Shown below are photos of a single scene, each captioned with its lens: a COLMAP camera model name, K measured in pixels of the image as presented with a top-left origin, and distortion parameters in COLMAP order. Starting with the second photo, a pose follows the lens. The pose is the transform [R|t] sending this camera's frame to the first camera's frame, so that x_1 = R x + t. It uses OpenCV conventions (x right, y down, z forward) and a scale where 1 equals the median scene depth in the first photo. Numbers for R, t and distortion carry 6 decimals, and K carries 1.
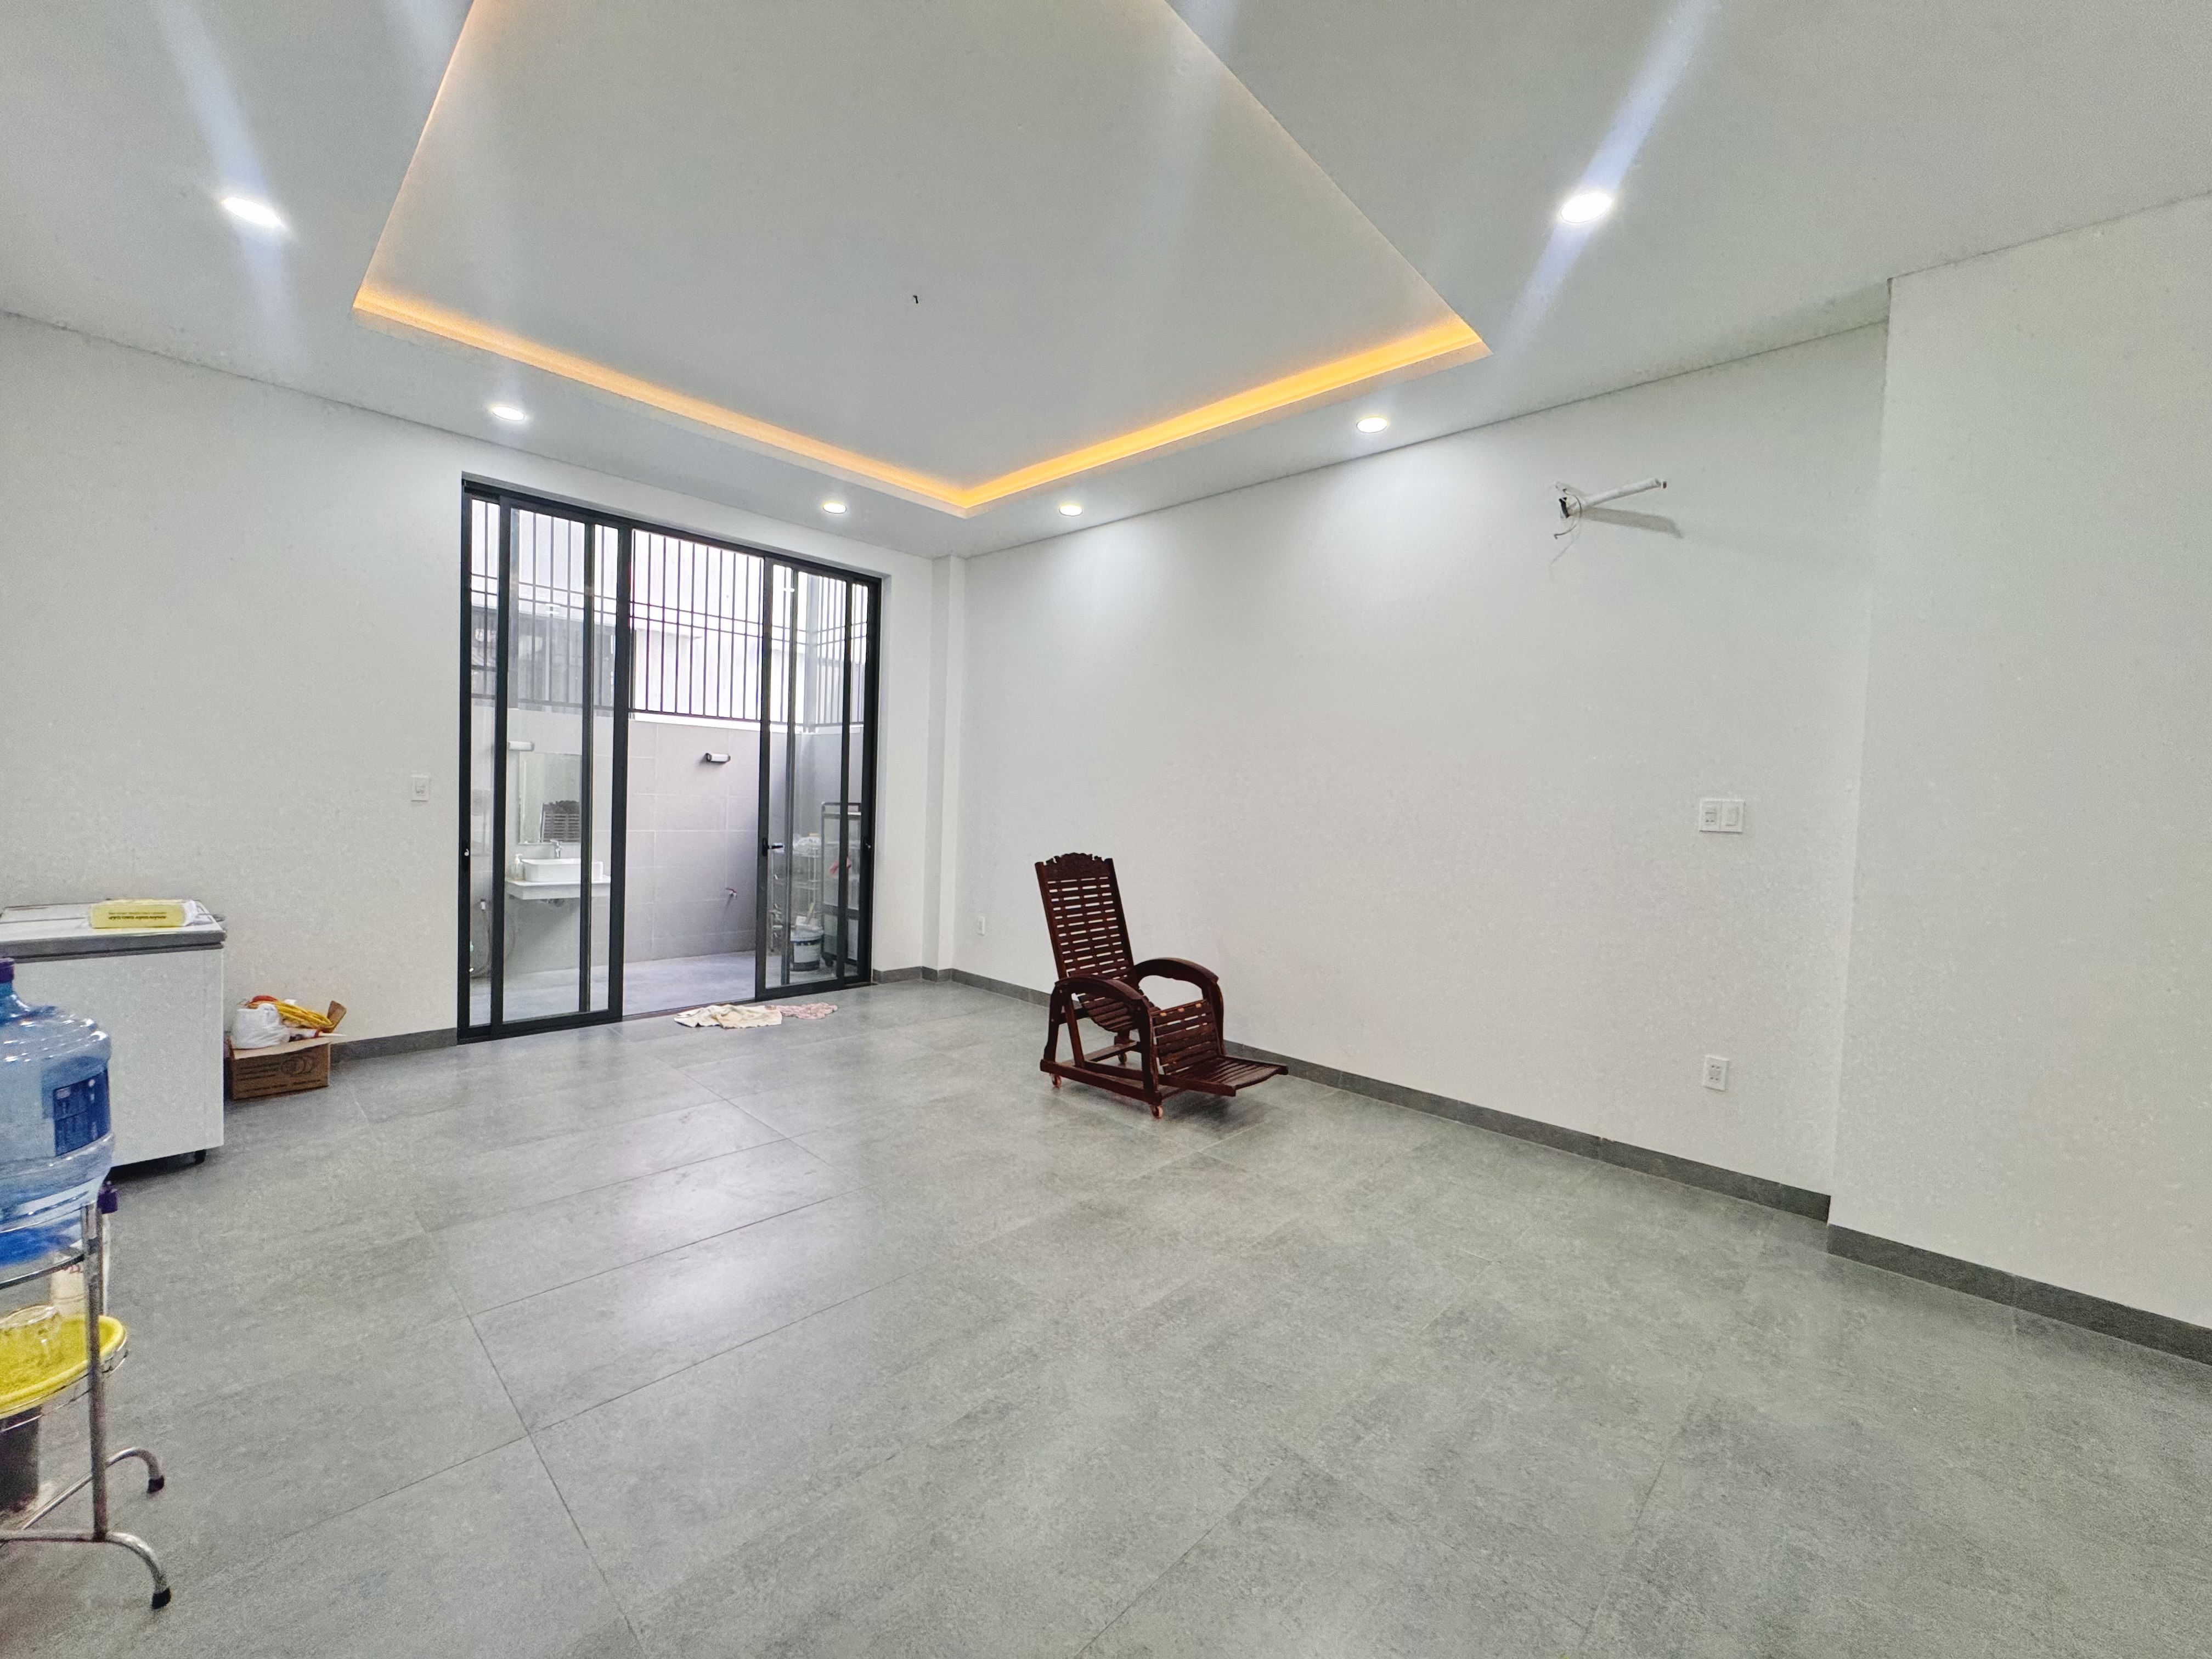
lens RADIAL K [[889.2, 0, 1108.5], [0, 889.2, 829.3], [0, 0, 1]] dist [-0.000348, -0.000019]
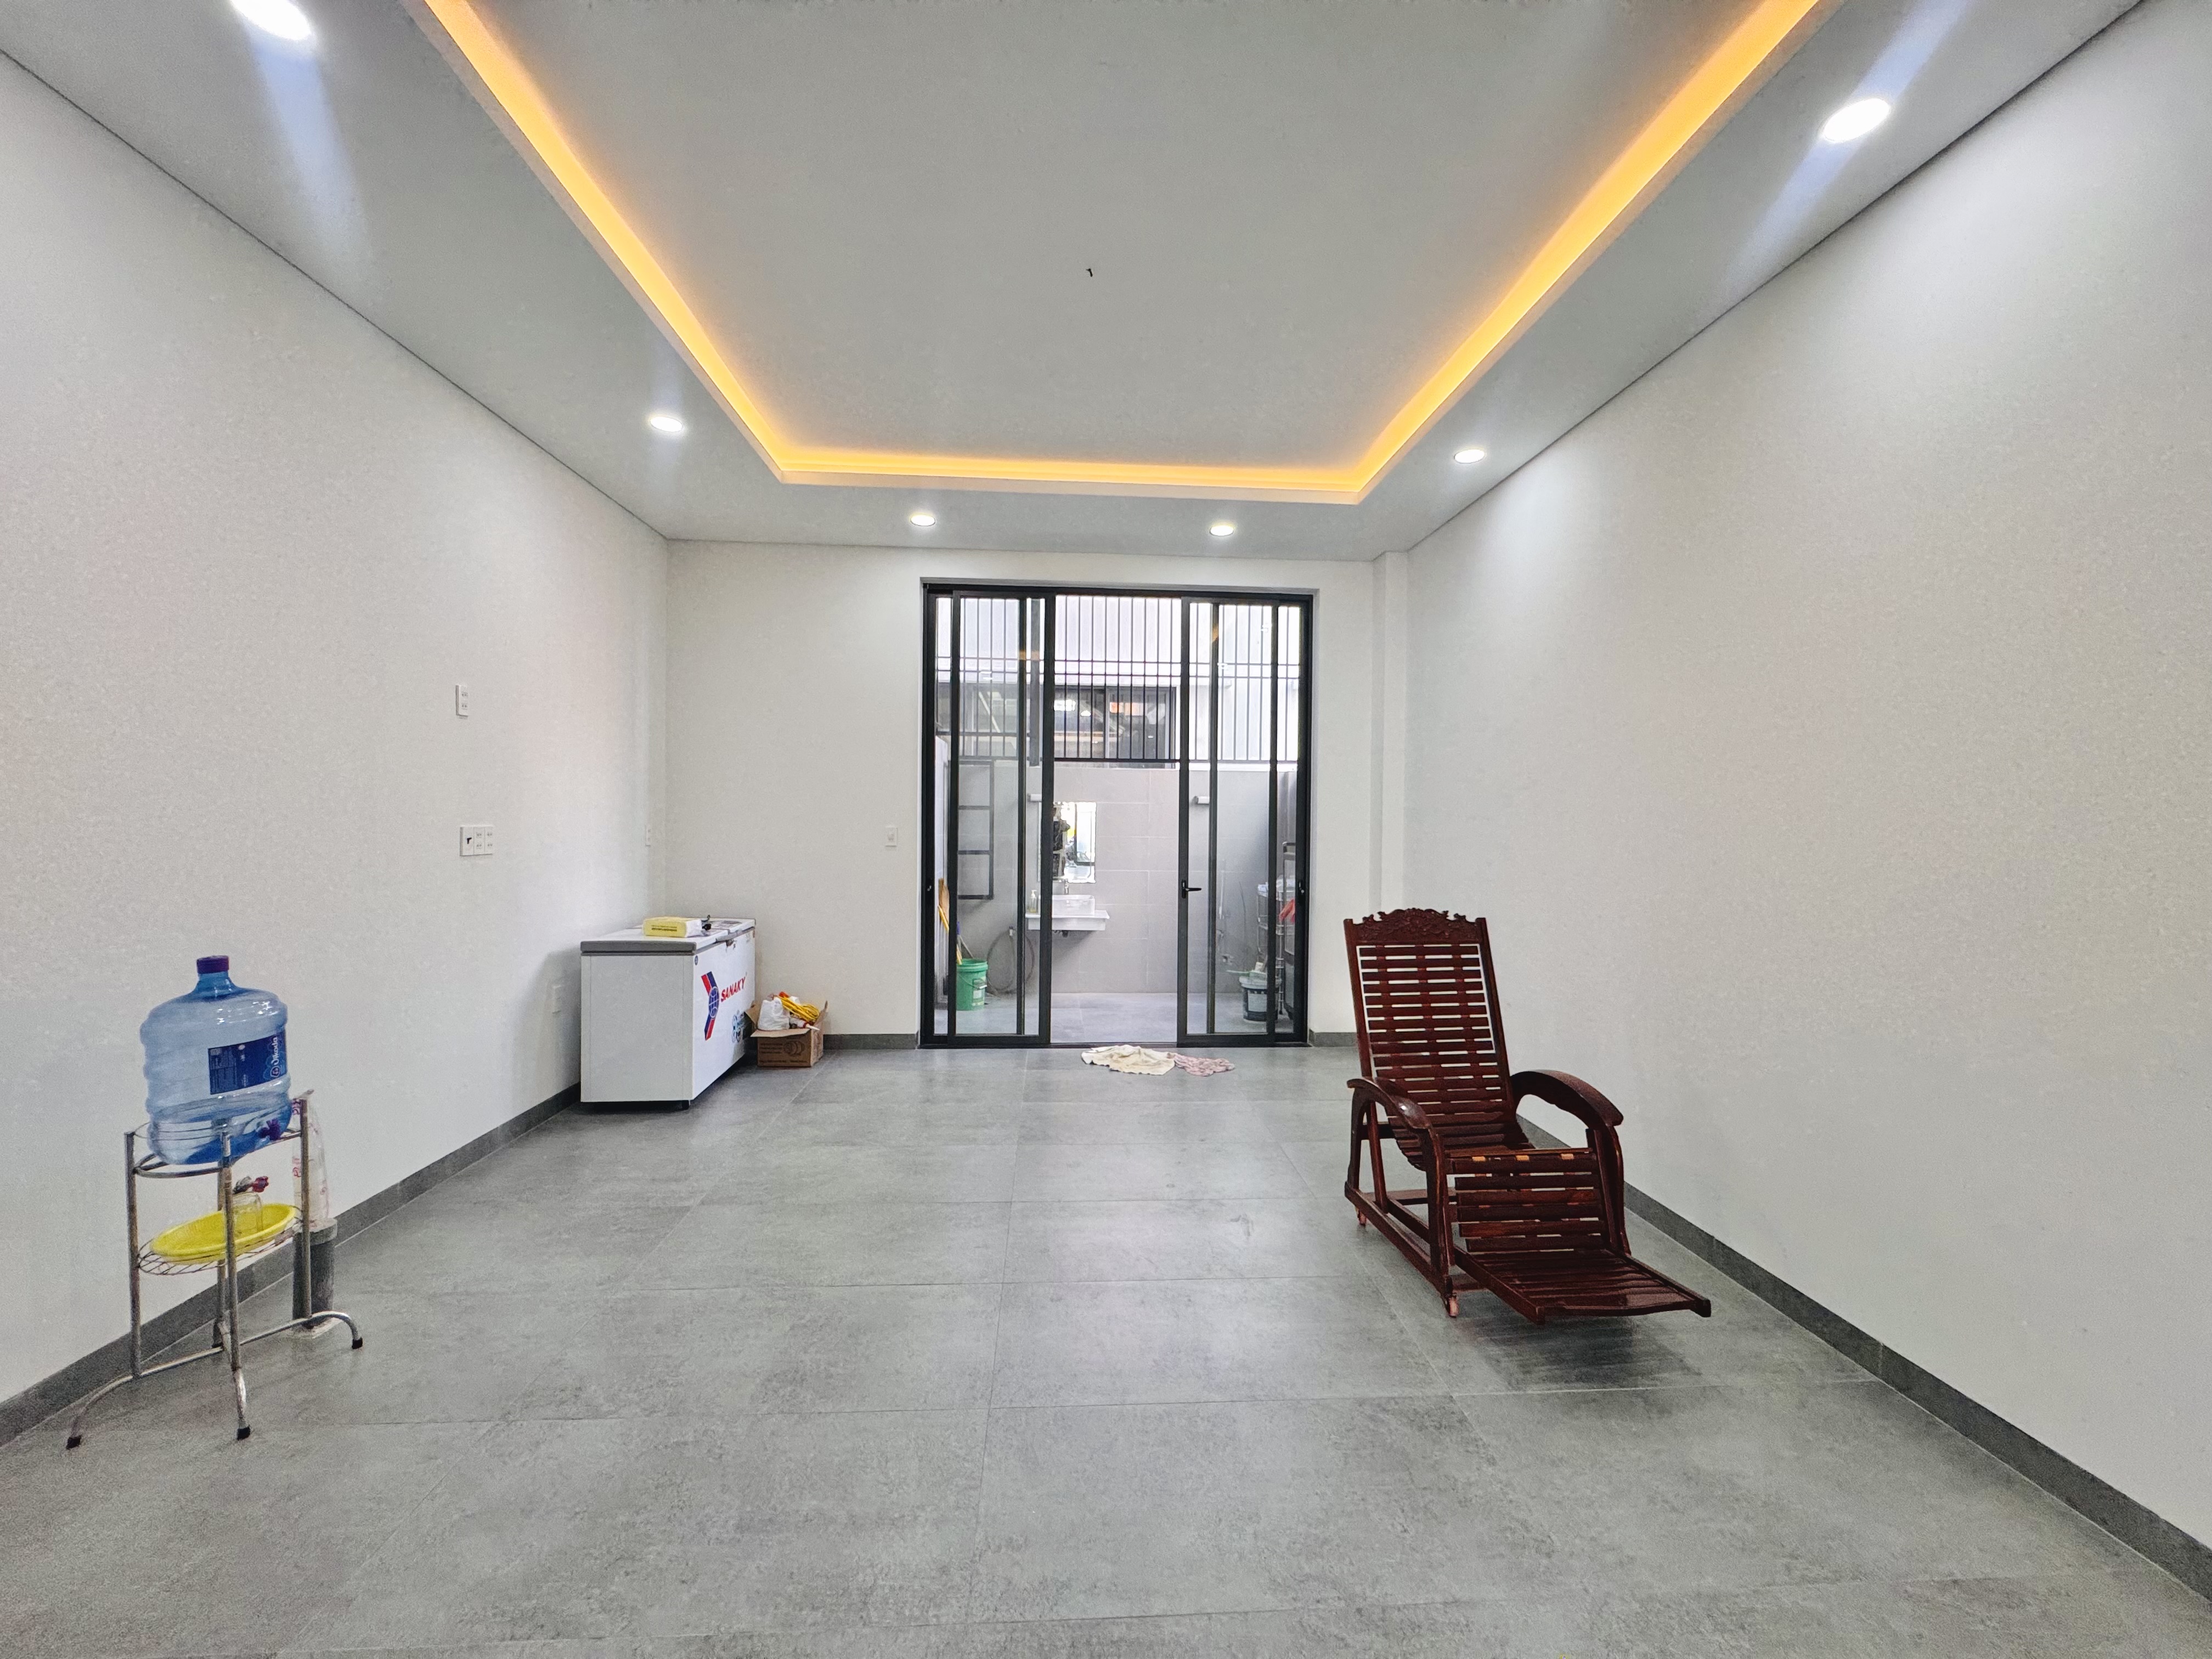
lens RADIAL K [[889.2, 0, 1108.5], [0, 889.2, 829.3], [0, 0, 1]] dist [-0.000348, -0.000019]
pose [[0.733475, -0.020999, -0.679393, 0.272652], [-0.008725, 0.999149, -0.040302, -0.007163], [0.679661, 0.035489, 0.732667, 0.275357]]
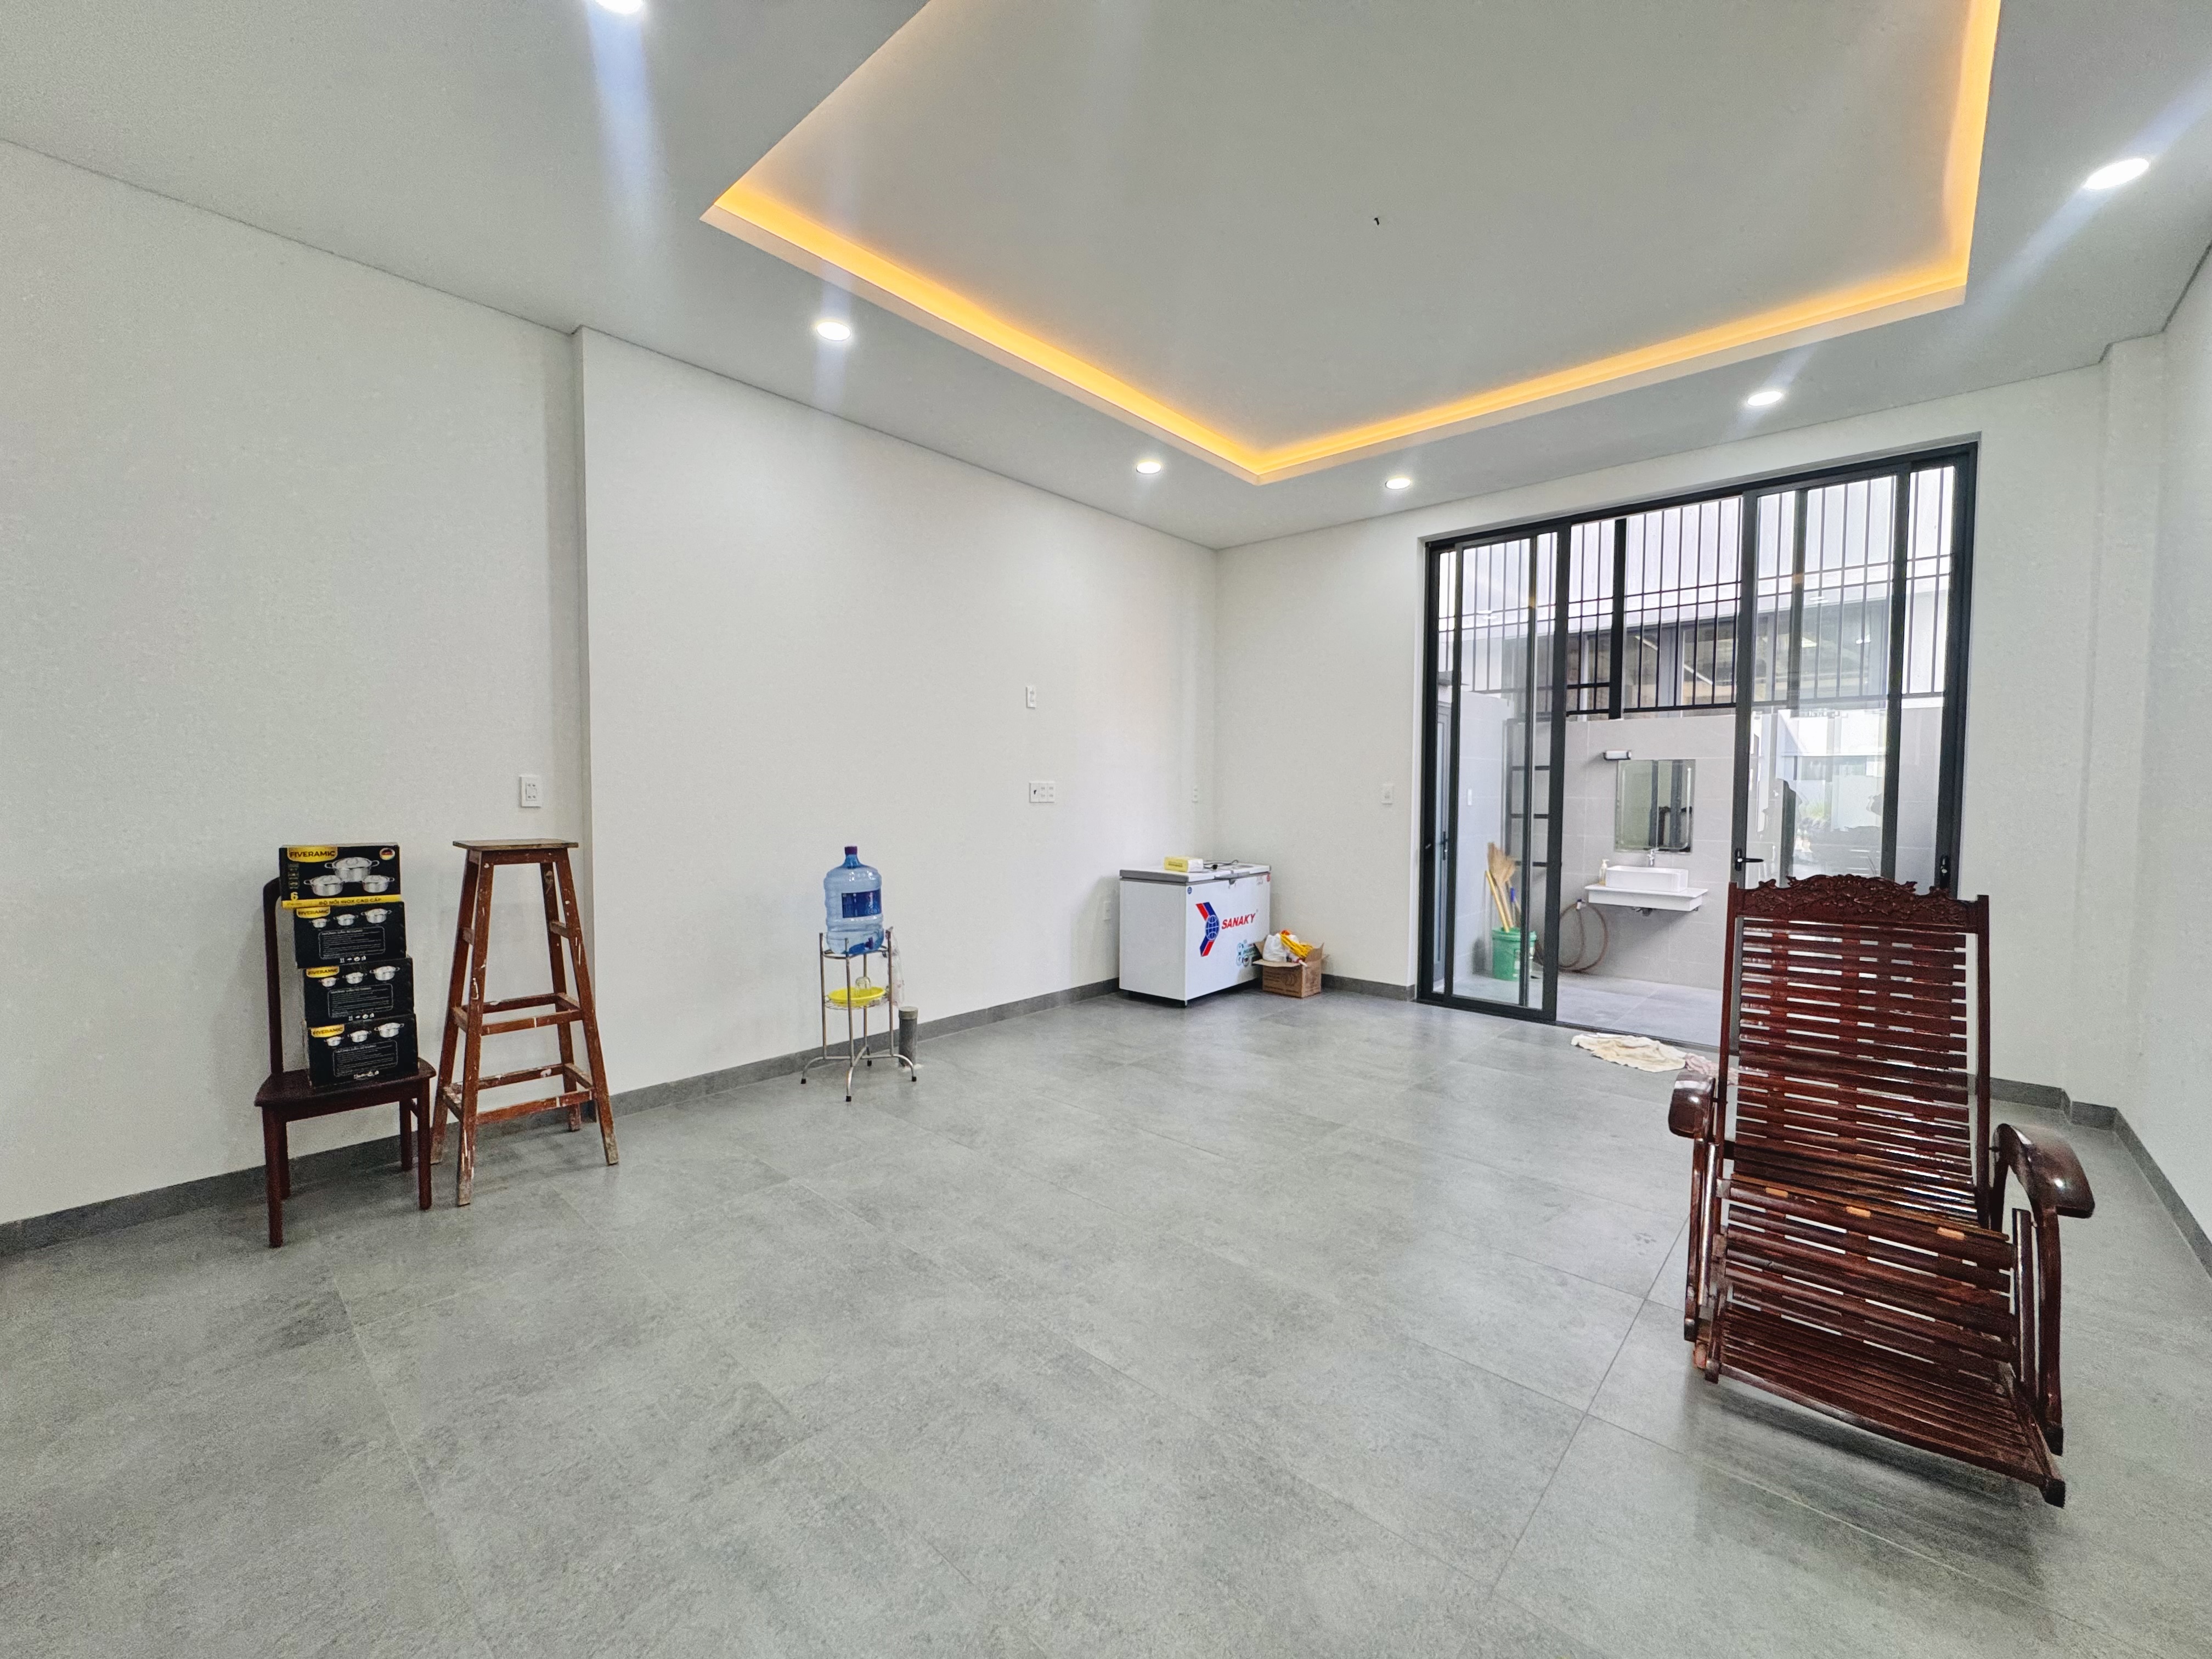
lens RADIAL K [[894.6, 0, 1108.7], [0, 894.6, 833.0], [0, 0, 1]] dist [-0.001686, -0.000257]
pose [[0.028298, 0.011185, -0.999537, 0.481554], [-0.040293, 0.999137, 0.010040, 0.013000], [0.998787, 0.039991, 0.028724, 0.519488]]
